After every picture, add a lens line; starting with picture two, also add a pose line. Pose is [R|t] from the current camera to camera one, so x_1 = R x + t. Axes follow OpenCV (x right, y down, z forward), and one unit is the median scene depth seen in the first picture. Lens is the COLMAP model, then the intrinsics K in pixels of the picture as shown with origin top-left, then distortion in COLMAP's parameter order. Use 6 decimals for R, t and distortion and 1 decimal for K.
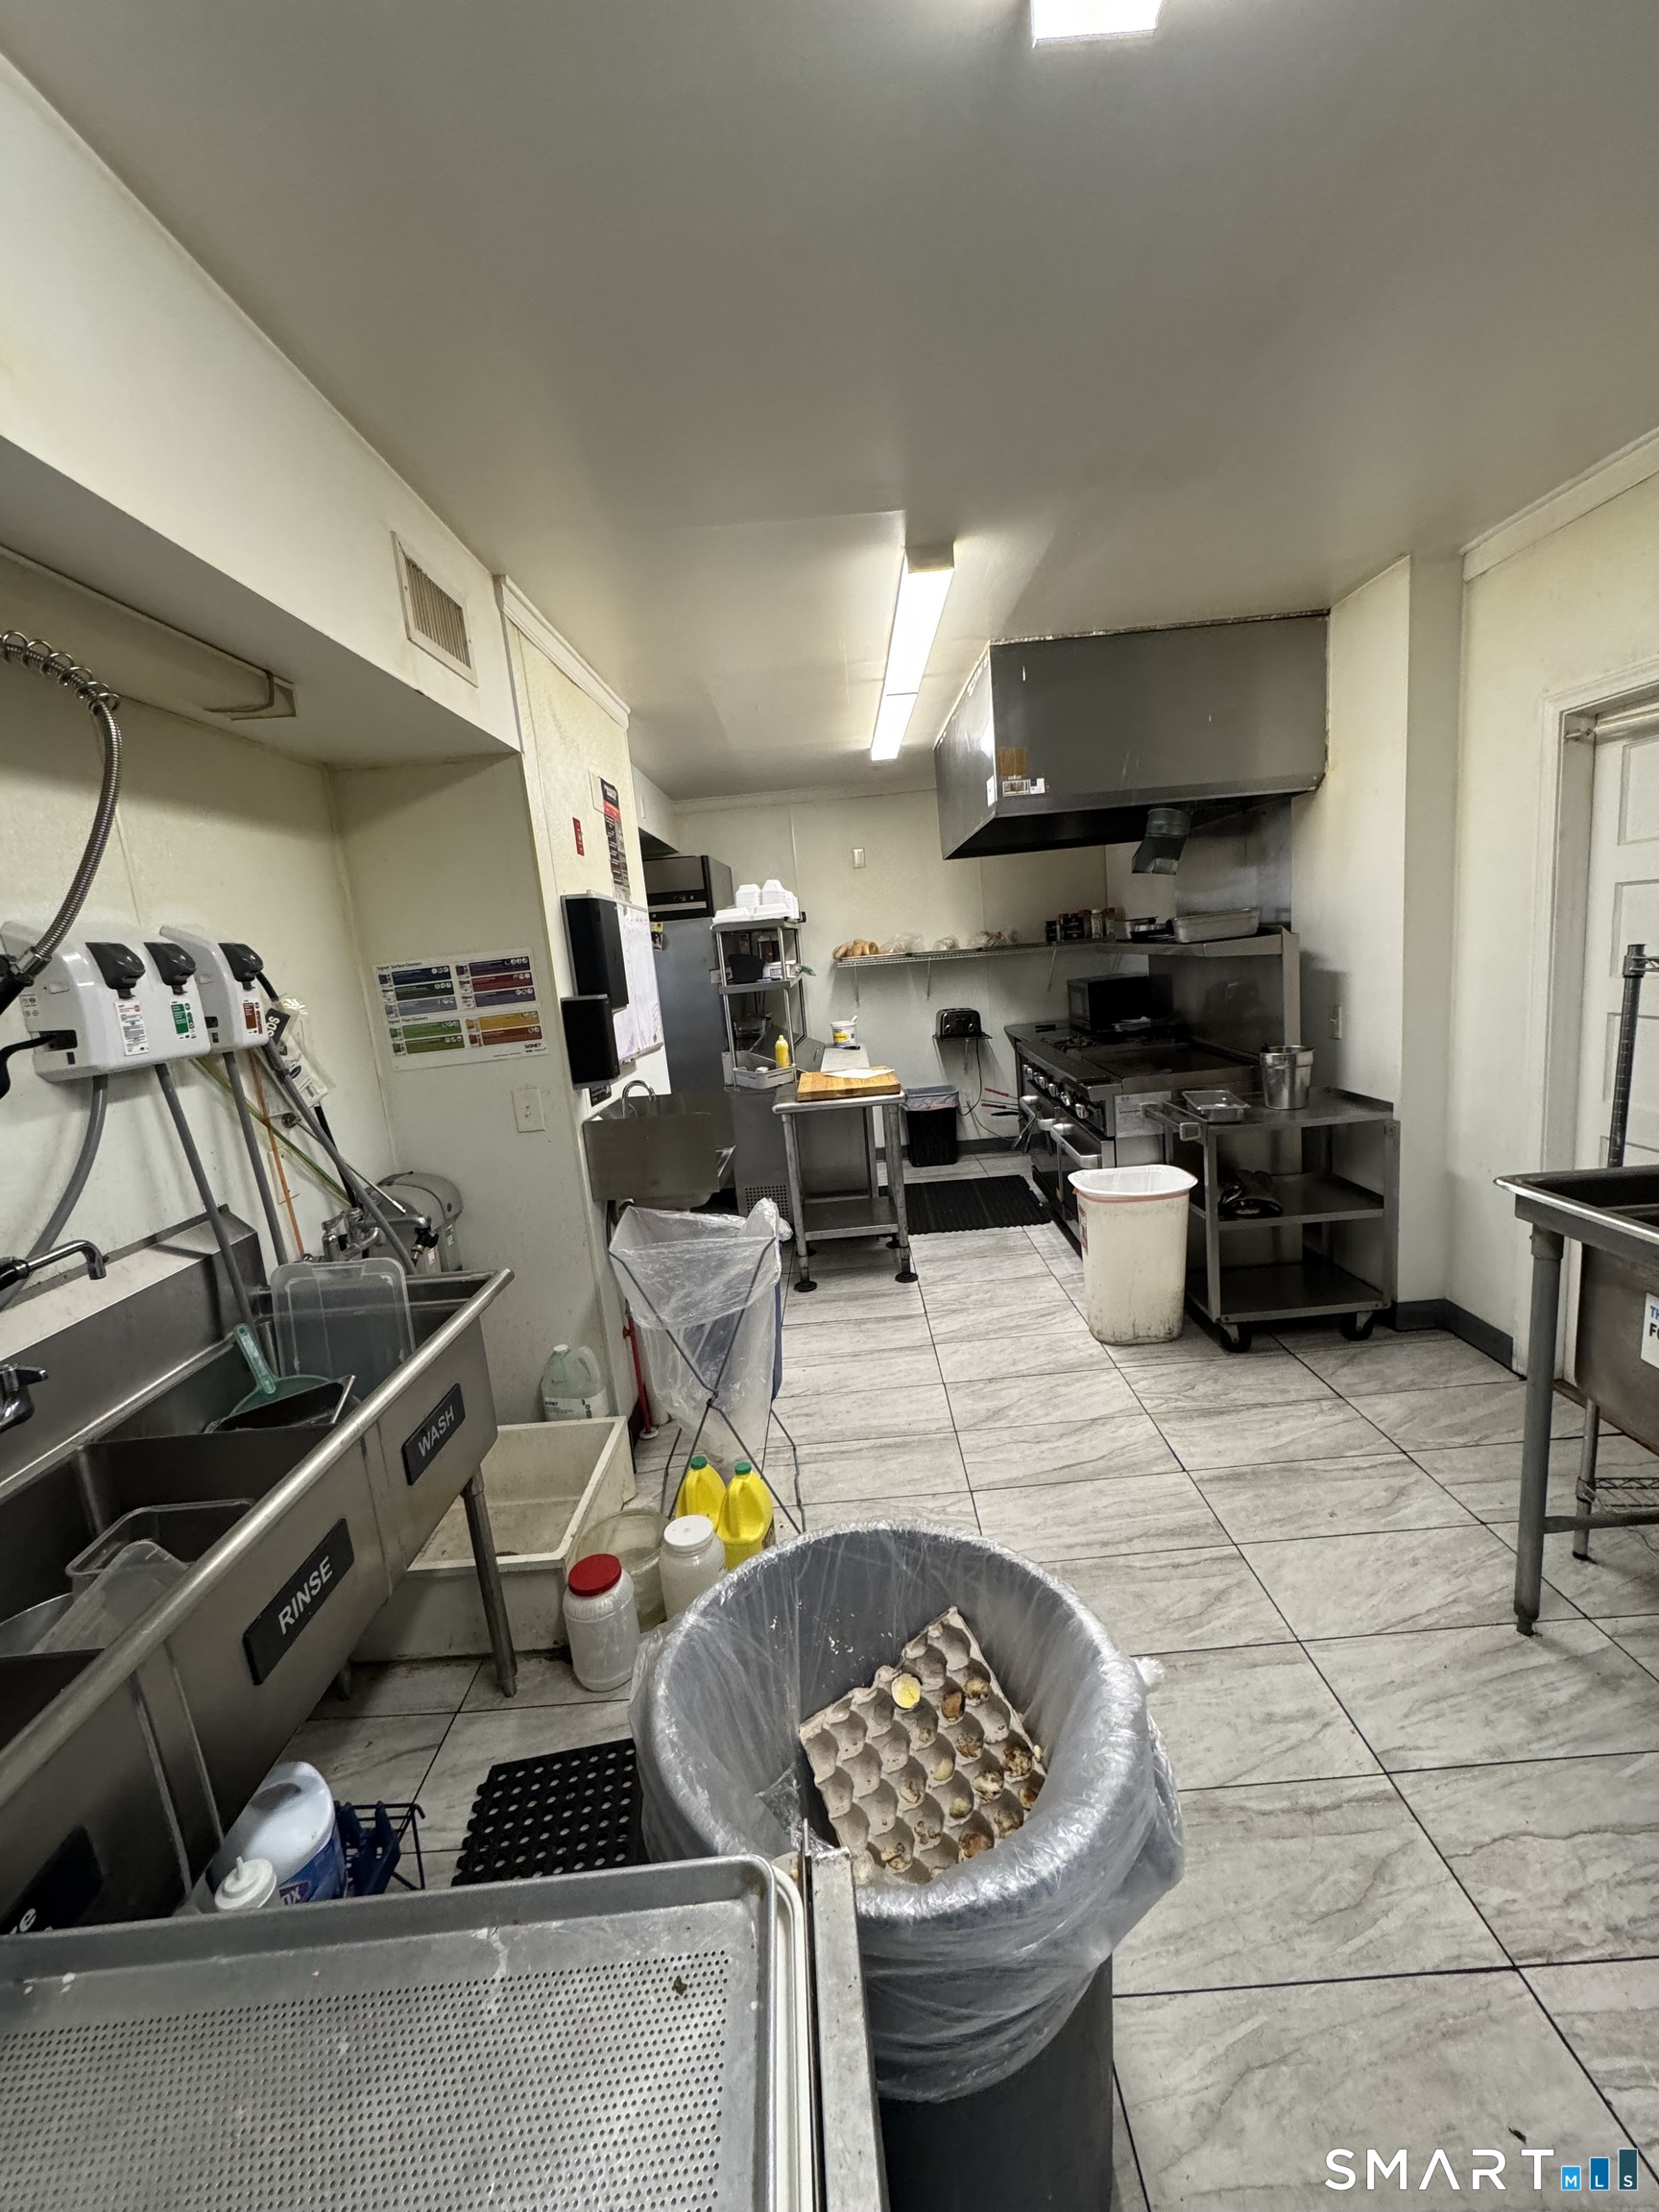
lens RADIAL K [[879.7, 0, 829.5], [0, 879.7, 1106.0], [0, 0, 1]] dist [-0.004964, 0.000771]
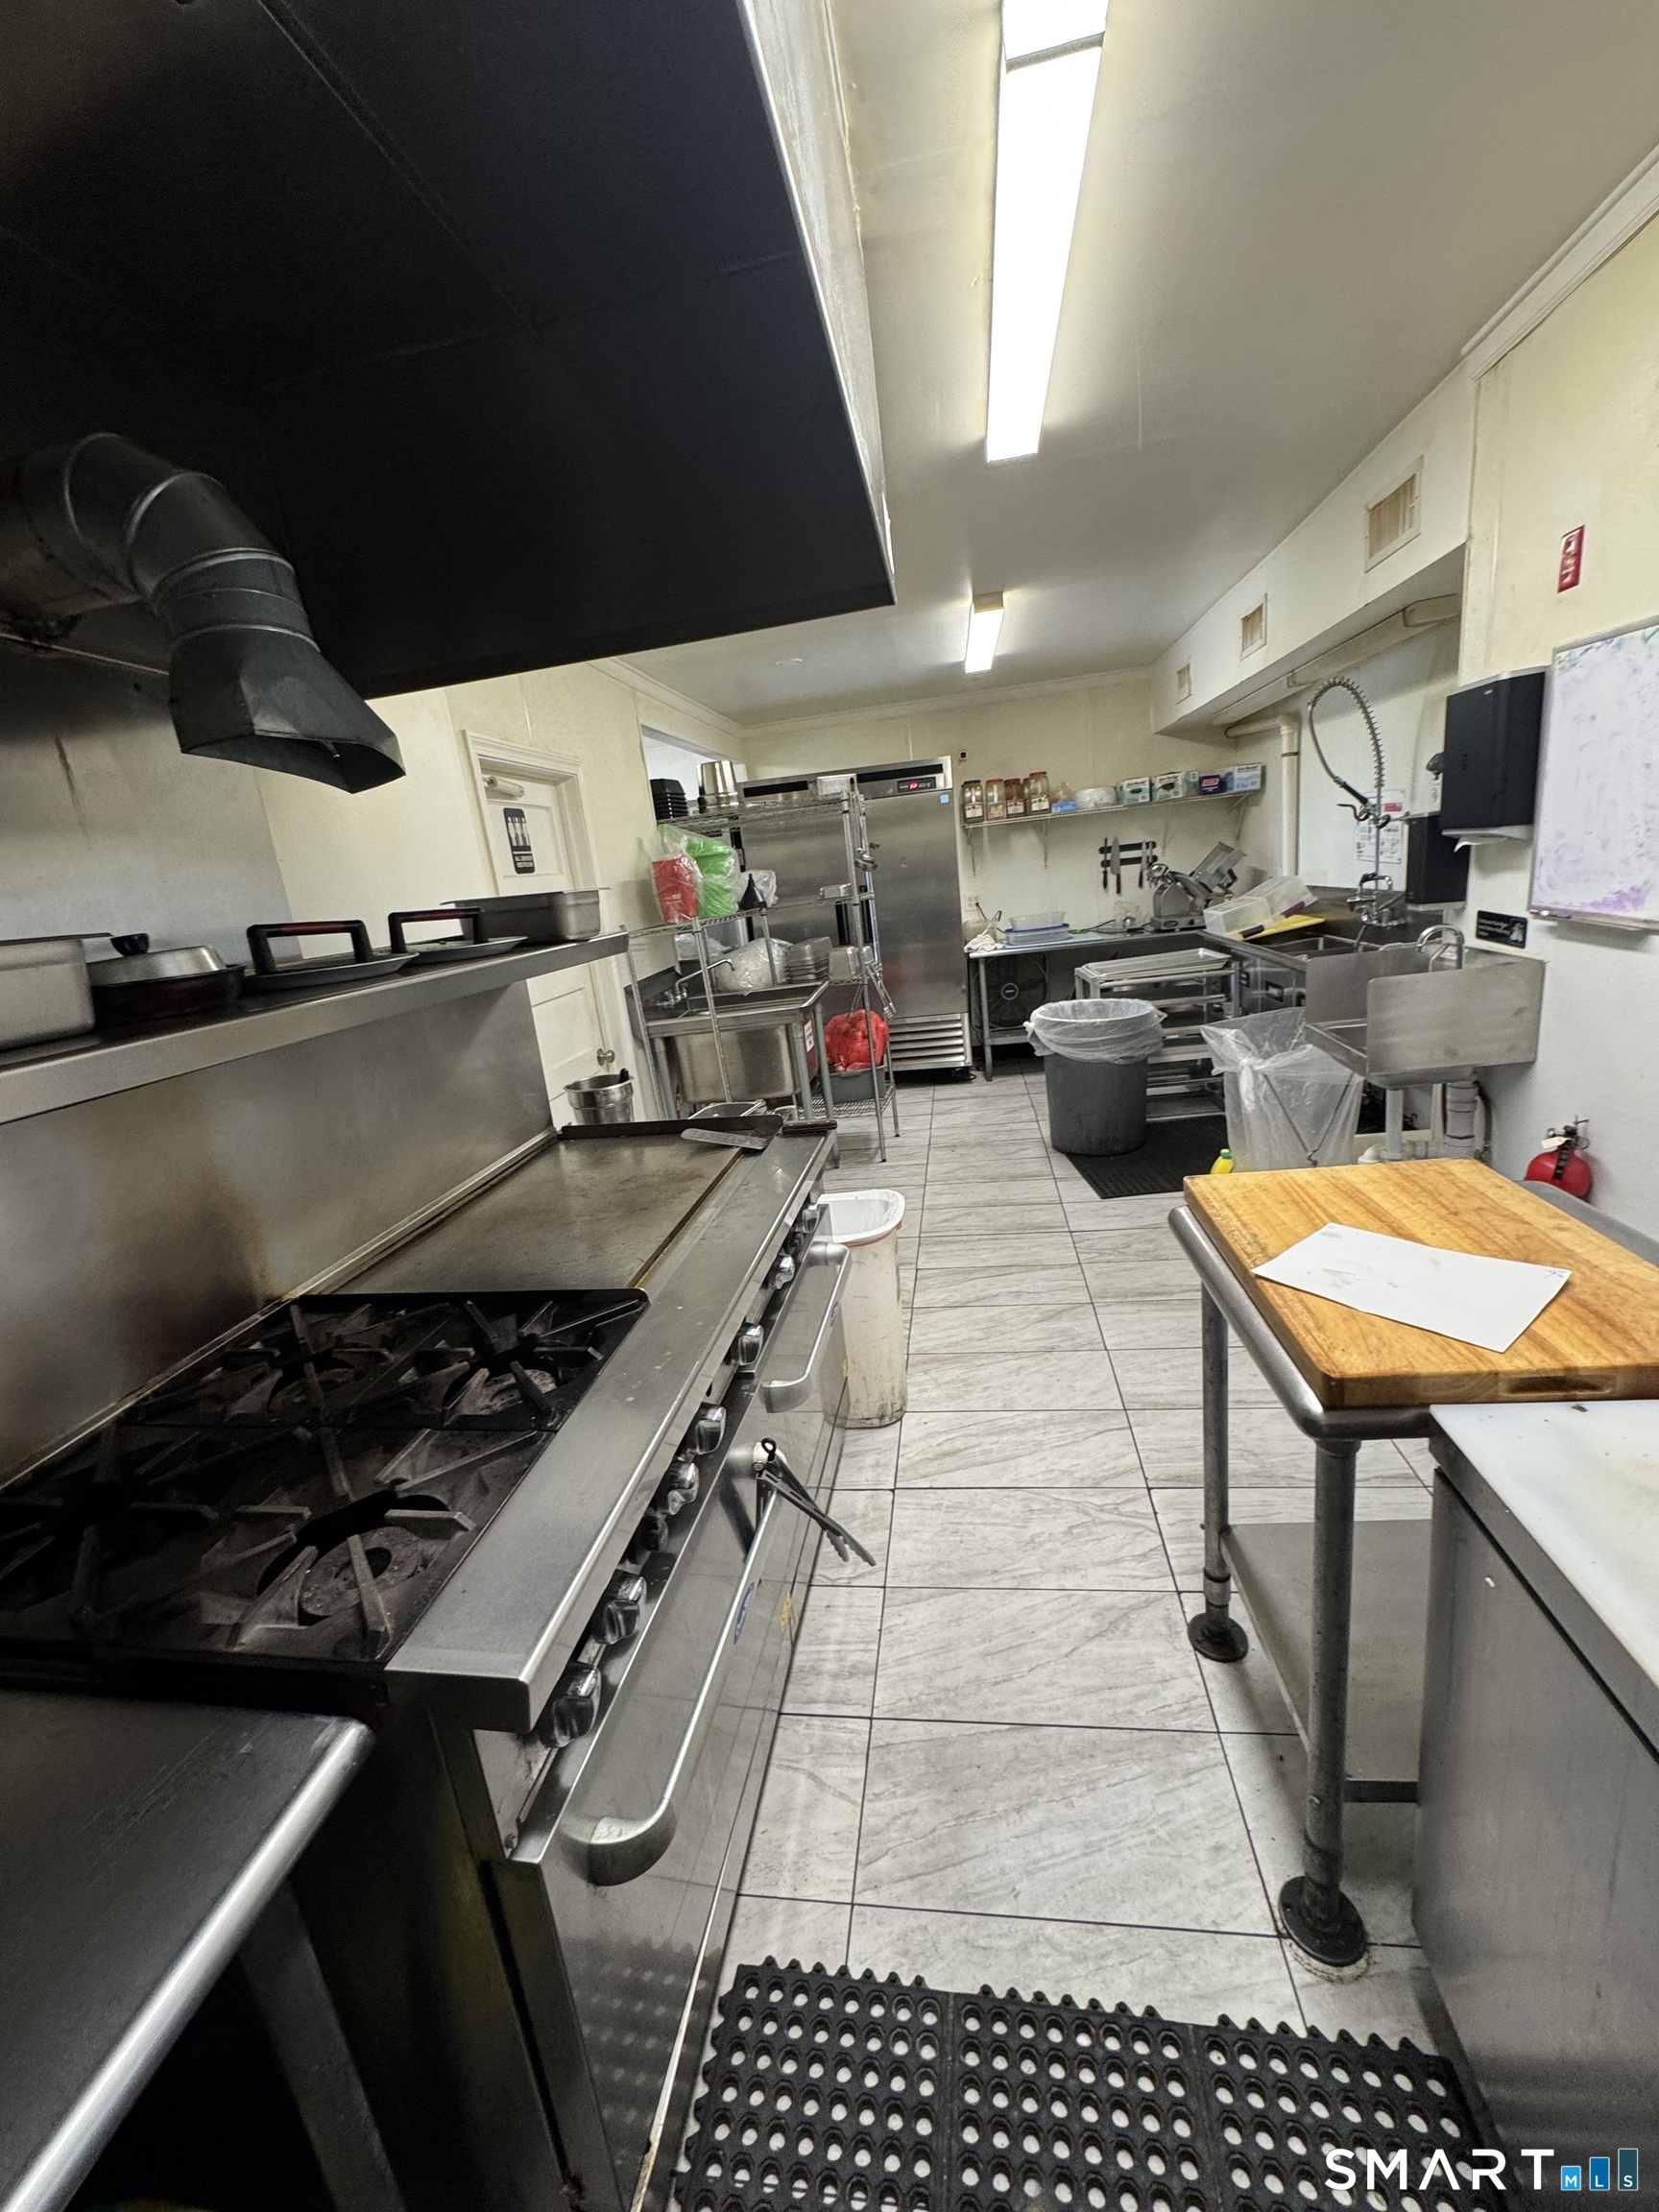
lens RADIAL K [[879.7, 0, 828.2], [0, 879.7, 1104.7], [0, 0, 1]] dist [-0.004964, 0.000771]
pose [[-0.968744, 0.165905, 0.184417, 0.226100], [0.228675, 0.885387, 0.404720, -0.361502], [-0.096135, 0.434242, -0.895652, 1.959572]]
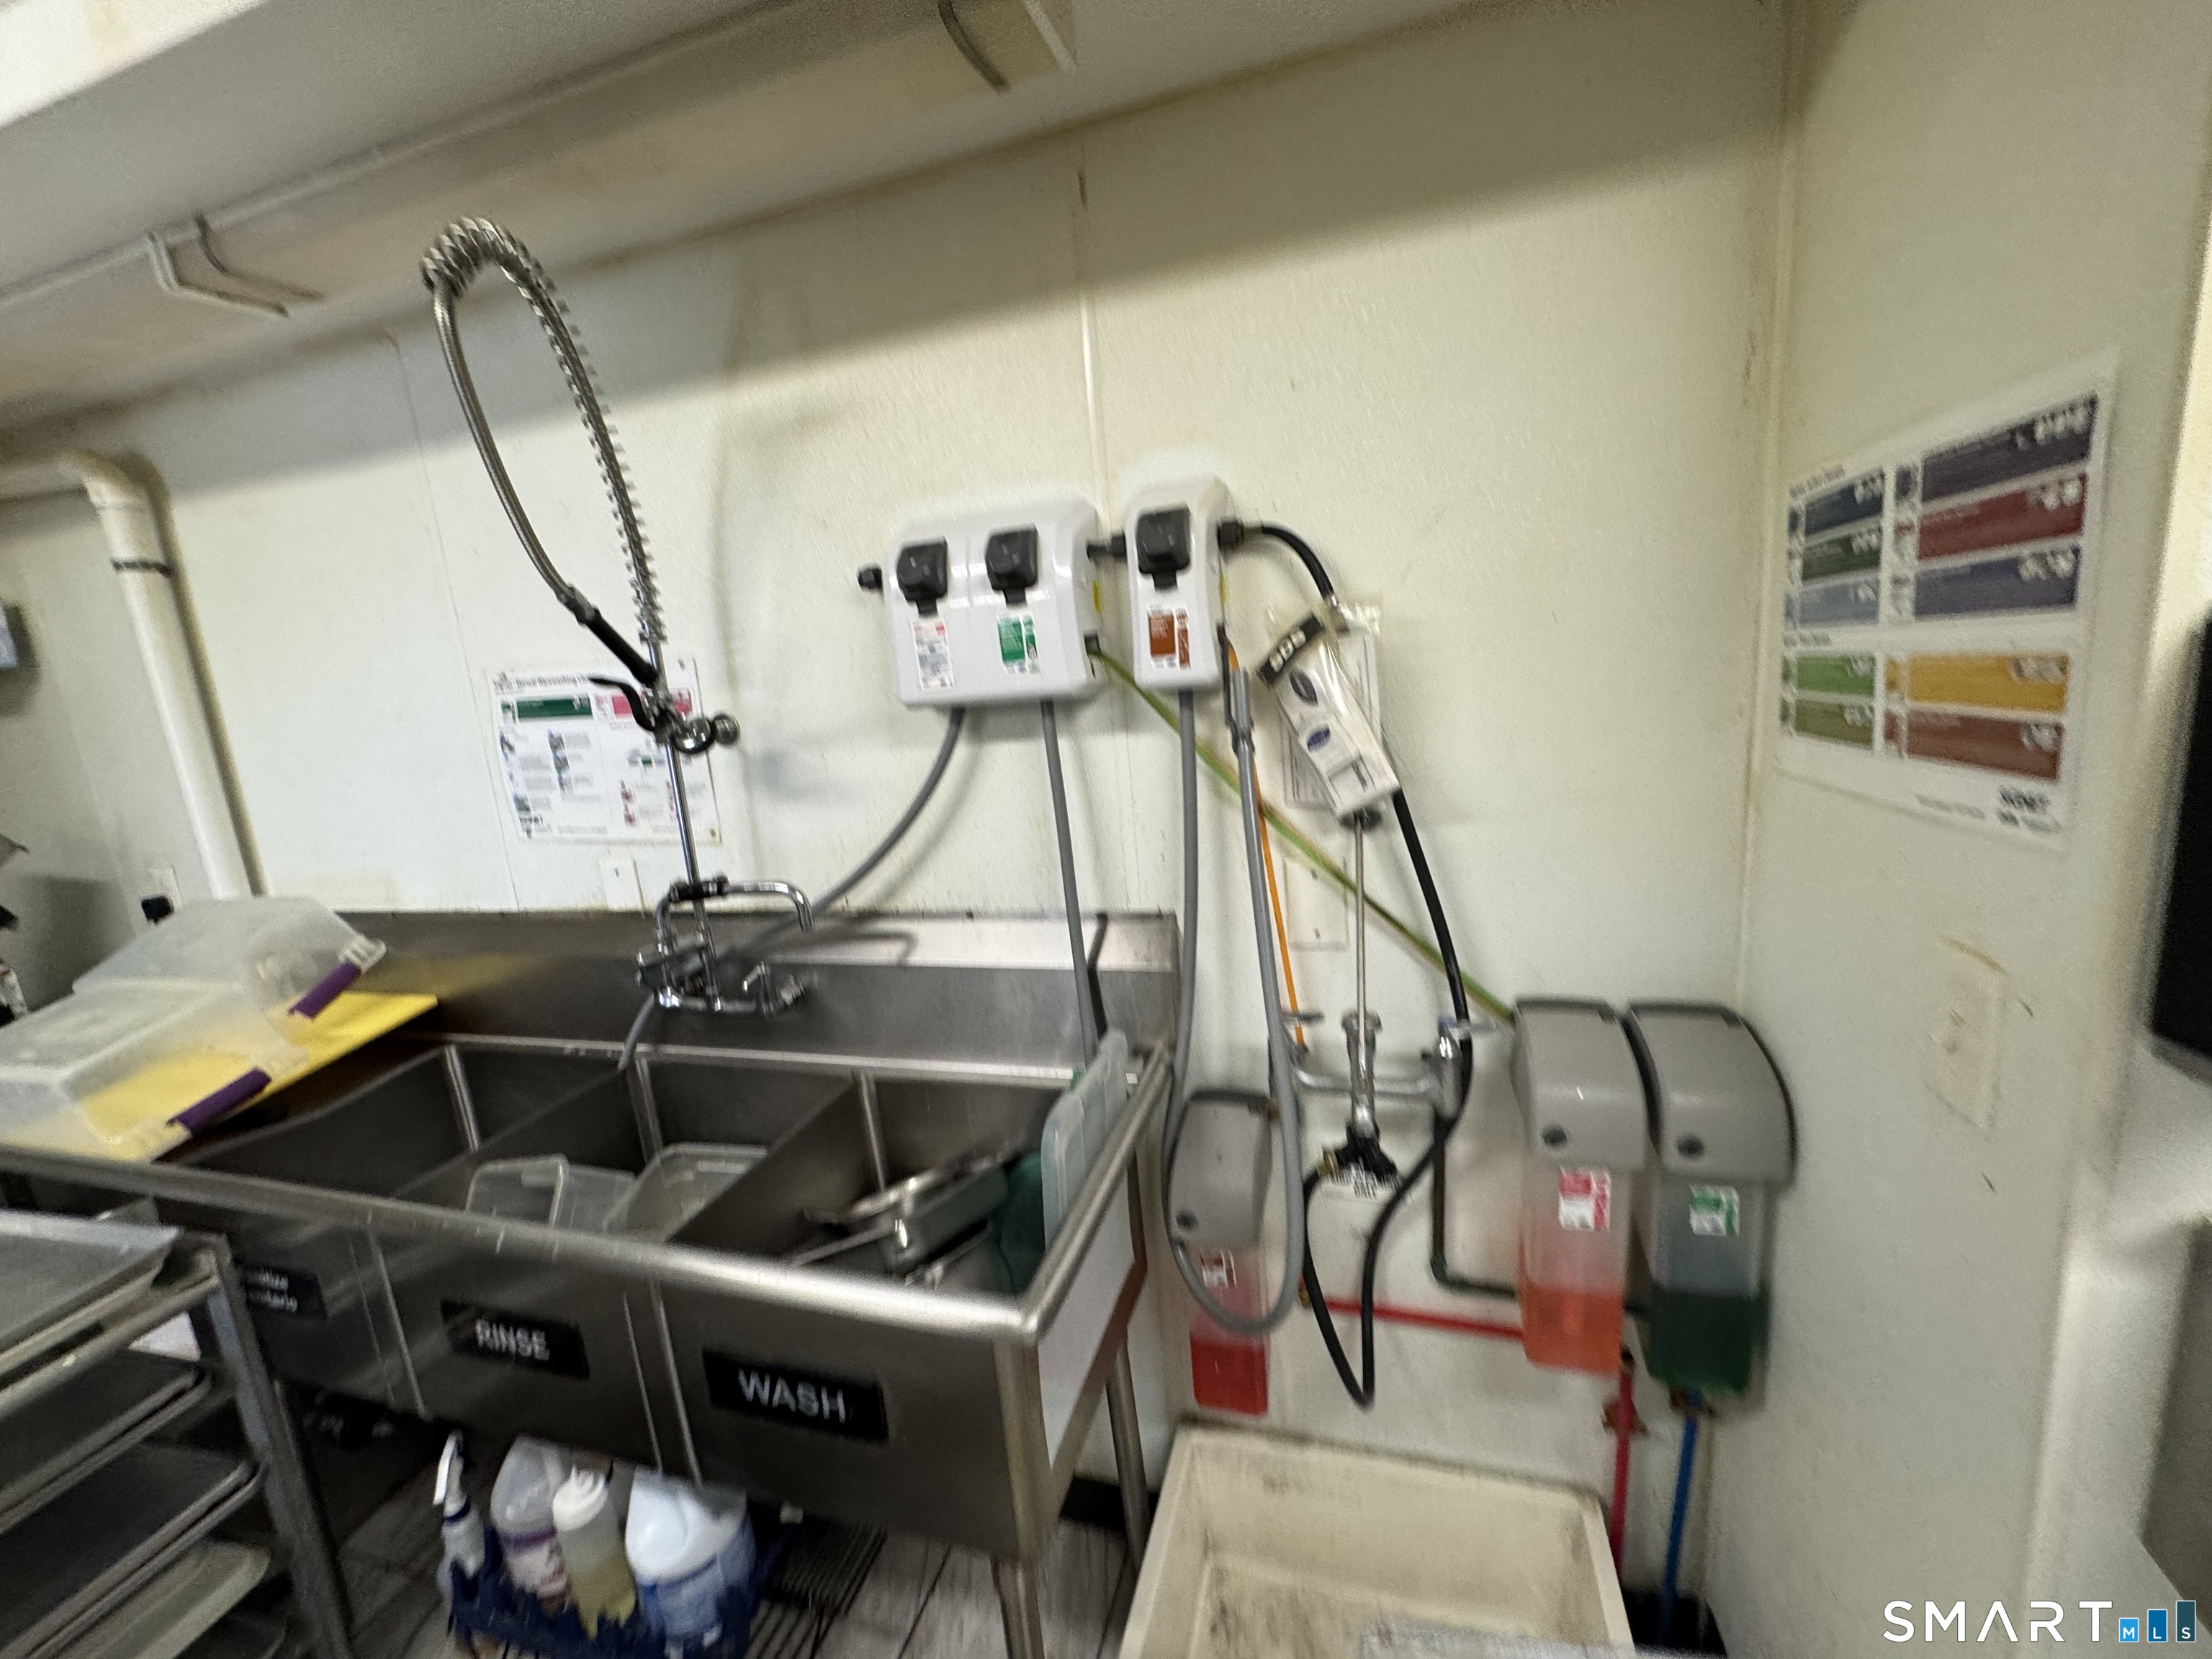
lens RADIAL K [[879.7, 0, 1114.6], [0, 879.7, 829.0], [0, 0, 1]] dist [-0.004964, 0.000771]
pose [[-0.281813, 0.293173, -0.913581, -0.048953], [-0.060322, 0.944876, 0.321824, -0.115522], [0.957571, 0.145804, -0.248594, 0.778224]]
